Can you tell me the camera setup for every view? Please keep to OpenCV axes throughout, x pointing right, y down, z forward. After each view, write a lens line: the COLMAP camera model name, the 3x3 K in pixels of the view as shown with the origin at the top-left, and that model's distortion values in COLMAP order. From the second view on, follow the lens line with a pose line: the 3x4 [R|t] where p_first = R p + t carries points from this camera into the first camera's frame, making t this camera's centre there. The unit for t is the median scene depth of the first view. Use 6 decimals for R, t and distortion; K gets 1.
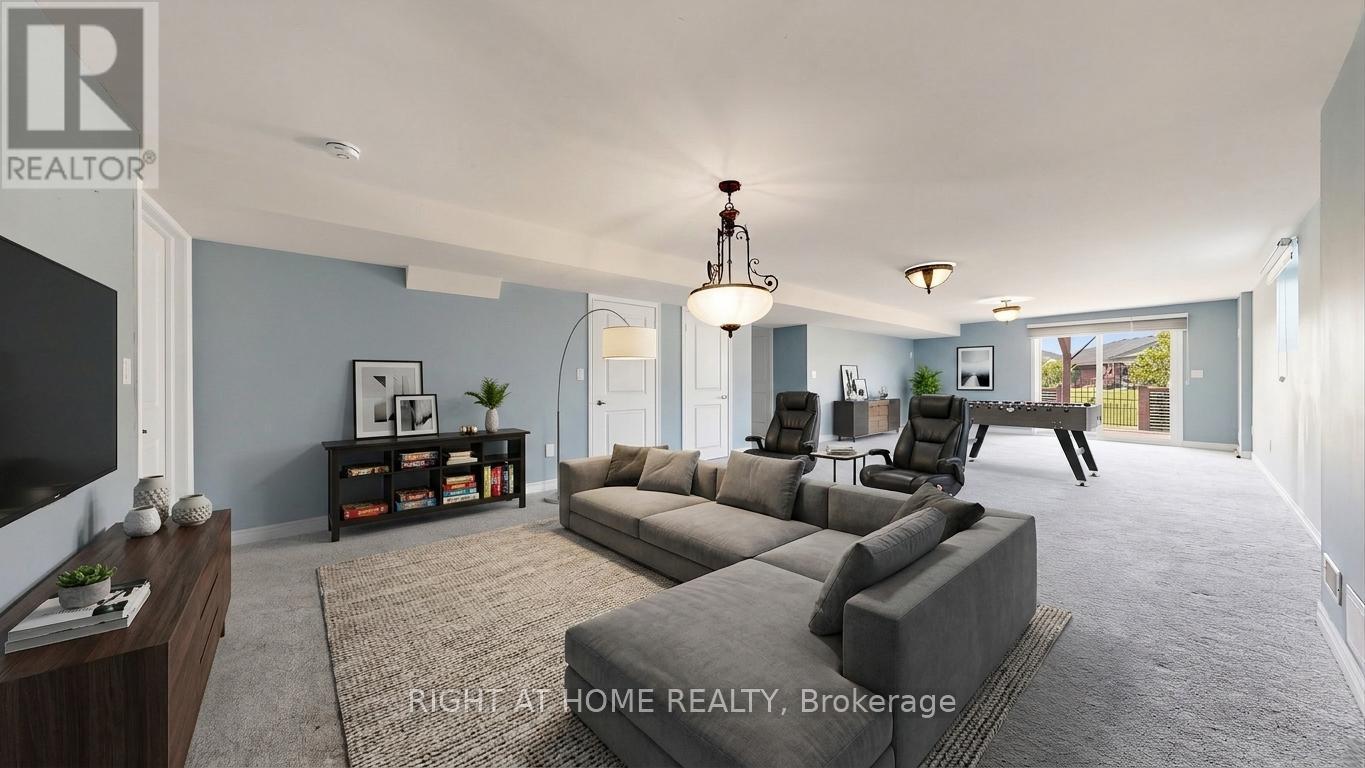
lens RADIAL K [[433.3, 0, 687.6], [0, 433.3, 383.7], [0, 0, 1]] dist [-0.002261, -0.000117]
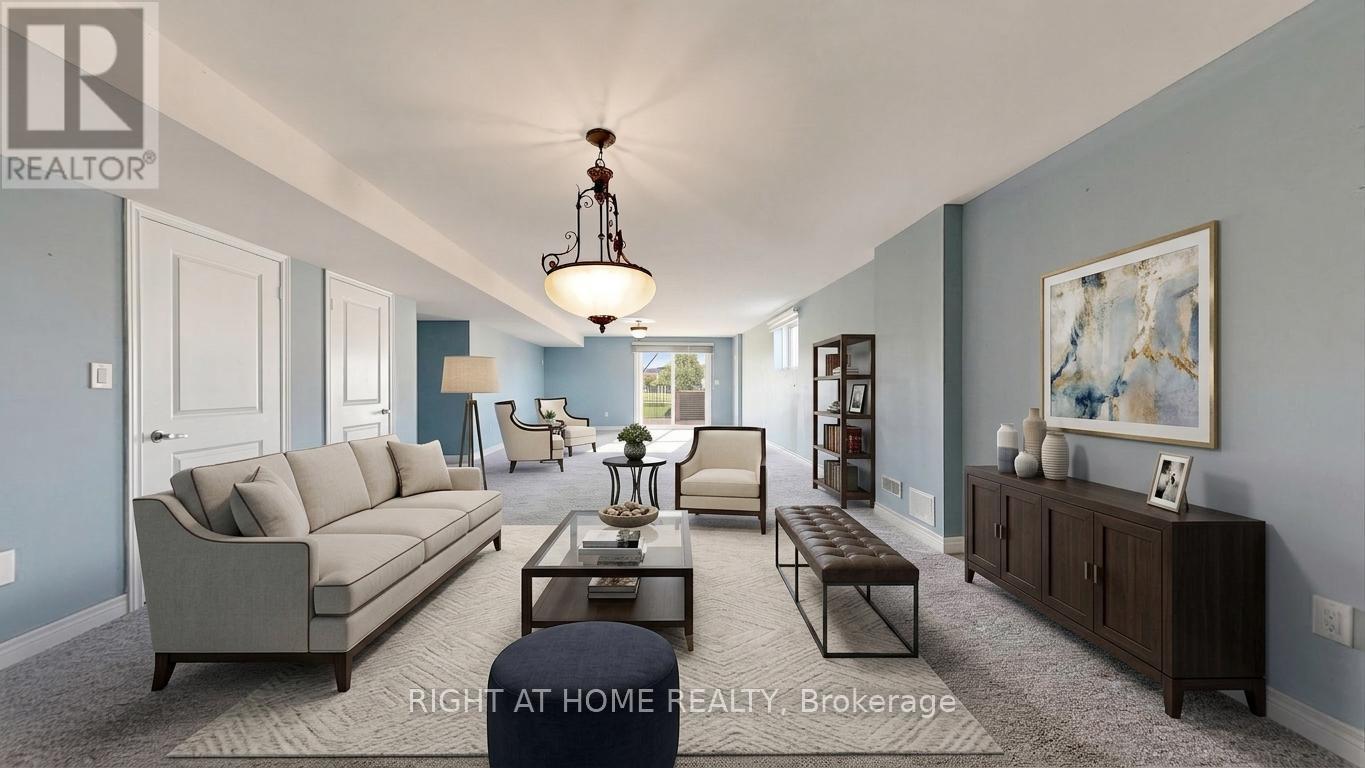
lens RADIAL K [[433.3, 0, 687.6], [0, 433.3, 383.7], [0, 0, 1]] dist [-0.002261, -0.000117]
pose [[0.570503, 0.002065, 0.821293, -0.238129], [0.010530, 0.999896, -0.009828, -0.002511], [-0.821228, 0.014256, 0.570422, 0.227749]]
